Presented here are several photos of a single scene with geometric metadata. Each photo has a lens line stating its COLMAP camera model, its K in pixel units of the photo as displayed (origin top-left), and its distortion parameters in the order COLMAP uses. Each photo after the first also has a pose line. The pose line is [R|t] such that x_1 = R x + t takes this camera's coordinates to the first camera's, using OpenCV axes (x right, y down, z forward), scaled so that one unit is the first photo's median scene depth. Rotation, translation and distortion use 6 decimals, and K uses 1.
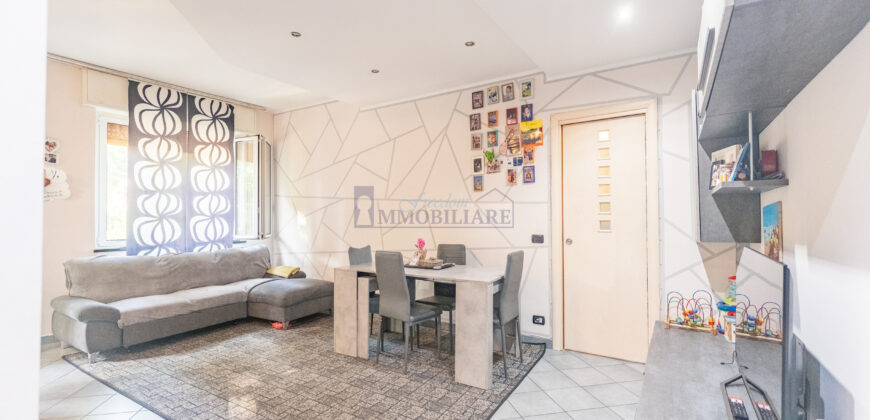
lens RADIAL K [[381.1, 0, 432.5], [0, 381.1, 209.9], [0, 0, 1]] dist [0.001713, -0.000391]
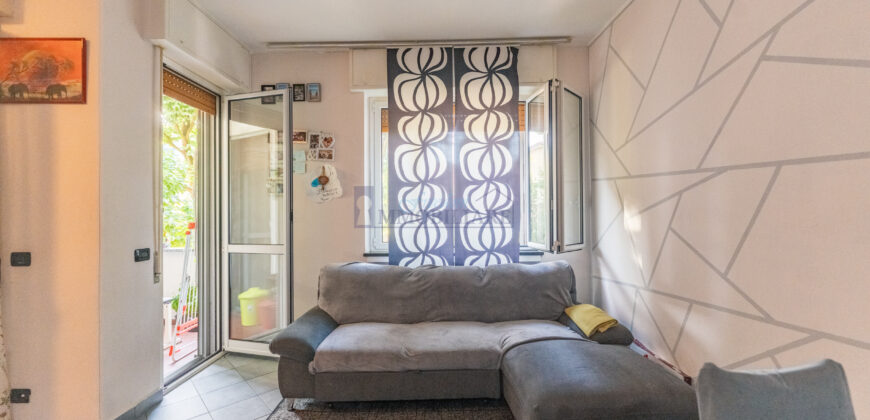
lens RADIAL K [[346.7, 0, 433.0], [0, 346.7, 210.4], [0, 0, 1]] dist [0.003104, -0.001686]
pose [[0.535107, -0.007250, -0.844753, -0.116730], [0.019906, 0.999794, 0.004028, 0.005037], [0.844550, -0.018971, 0.535141, 0.675374]]
